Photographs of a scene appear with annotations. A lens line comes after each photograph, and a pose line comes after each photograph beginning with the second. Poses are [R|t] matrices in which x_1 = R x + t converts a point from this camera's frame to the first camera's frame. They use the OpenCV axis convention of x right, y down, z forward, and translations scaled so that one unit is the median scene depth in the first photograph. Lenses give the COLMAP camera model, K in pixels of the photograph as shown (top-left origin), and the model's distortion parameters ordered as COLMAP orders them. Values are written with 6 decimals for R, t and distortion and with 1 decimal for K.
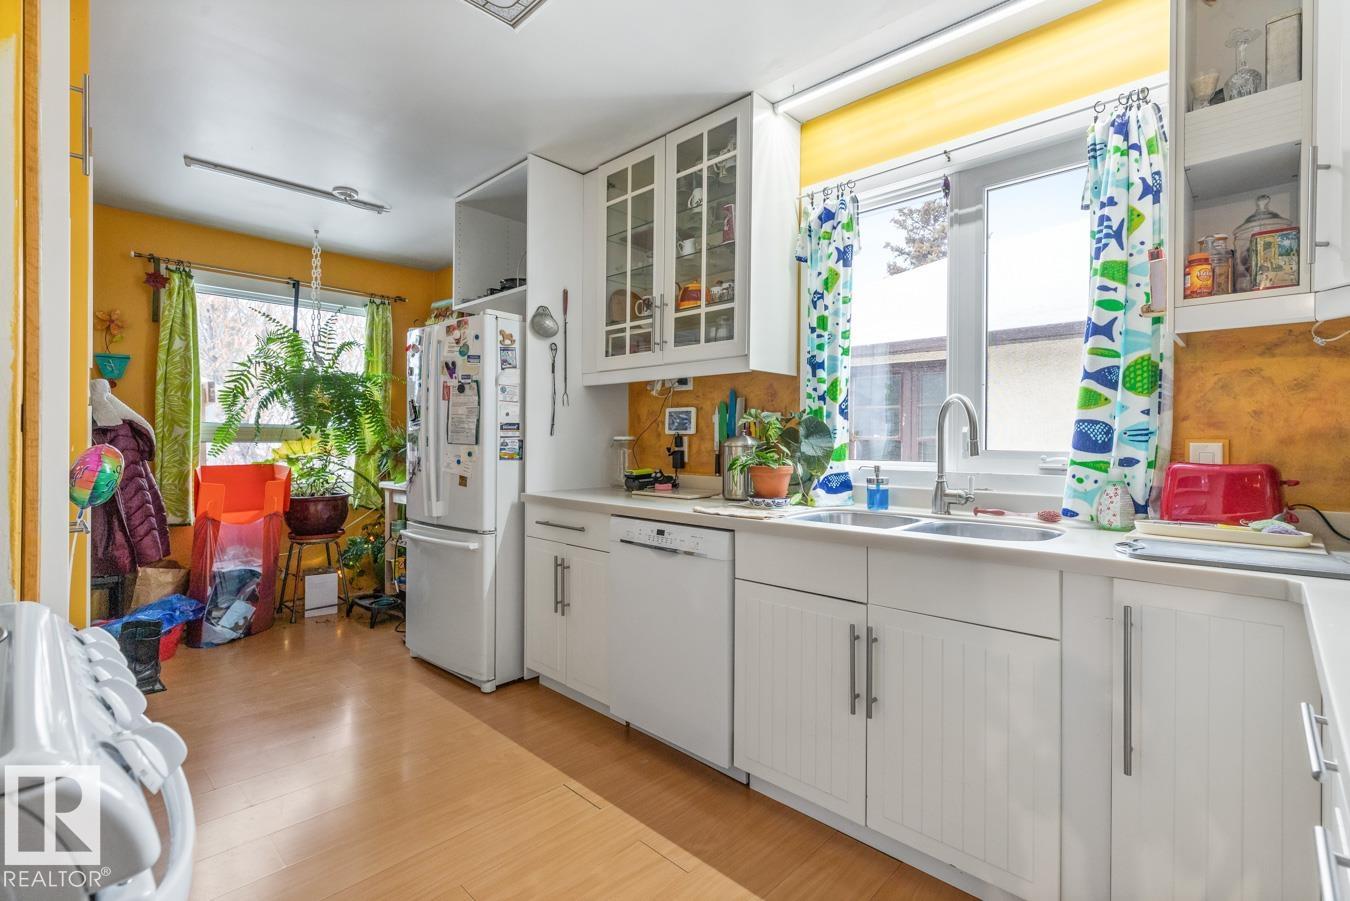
lens RADIAL K [[614.6, 0, 677.1], [0, 614.6, 441.6], [0, 0, 1]] dist [0.002073, 0.000155]
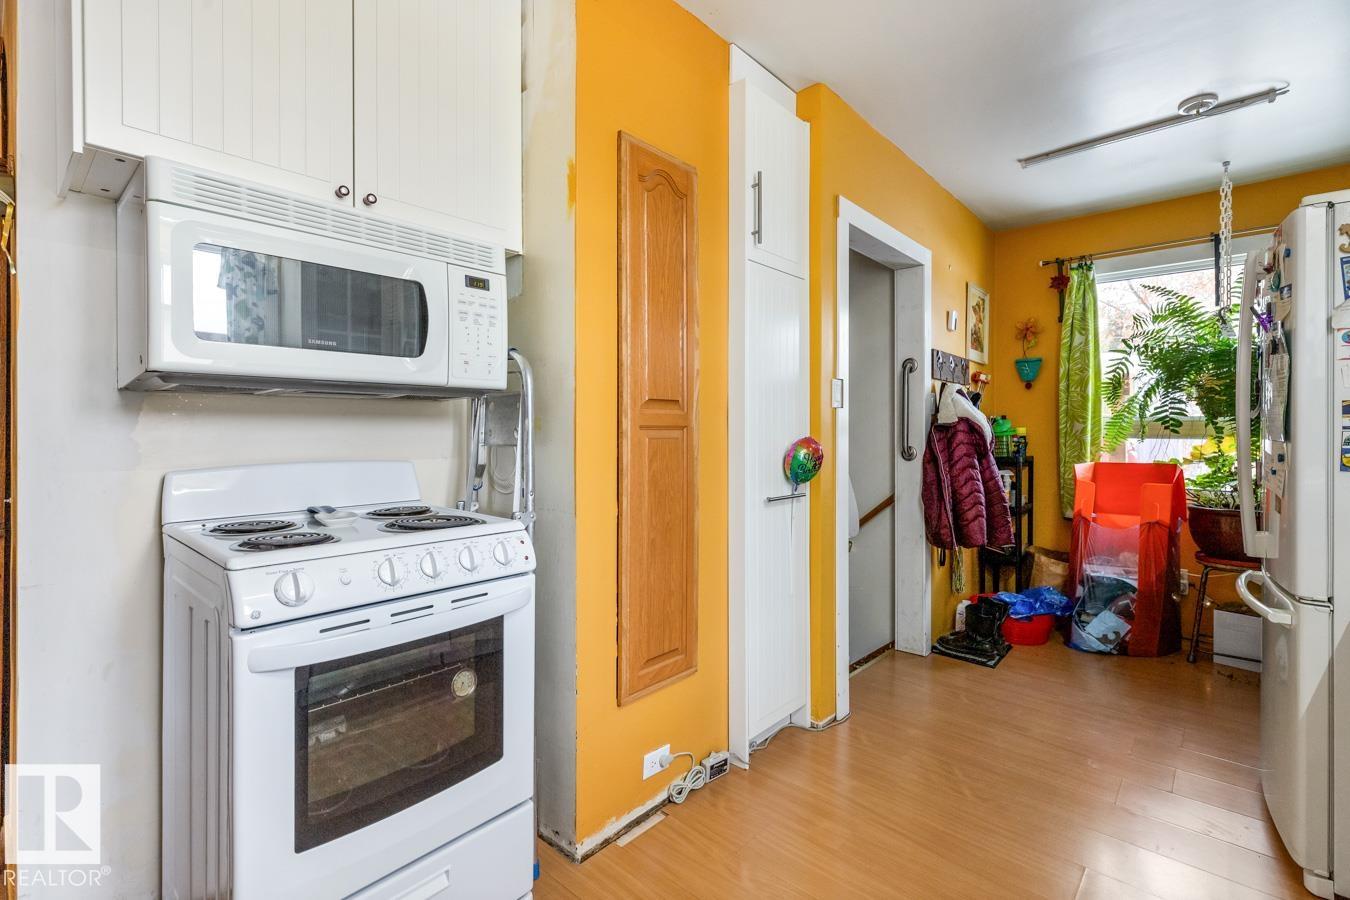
lens RADIAL K [[615.7, 0, 675.2], [0, 615.7, 435.5], [0, 0, 1]] dist [0.000313, -0.000018]
pose [[0.030984, -0.001556, -0.999519, 0.179110], [-0.004339, 0.999989, -0.001691, 0.001926], [0.999510, 0.004389, 0.030977, 0.328268]]
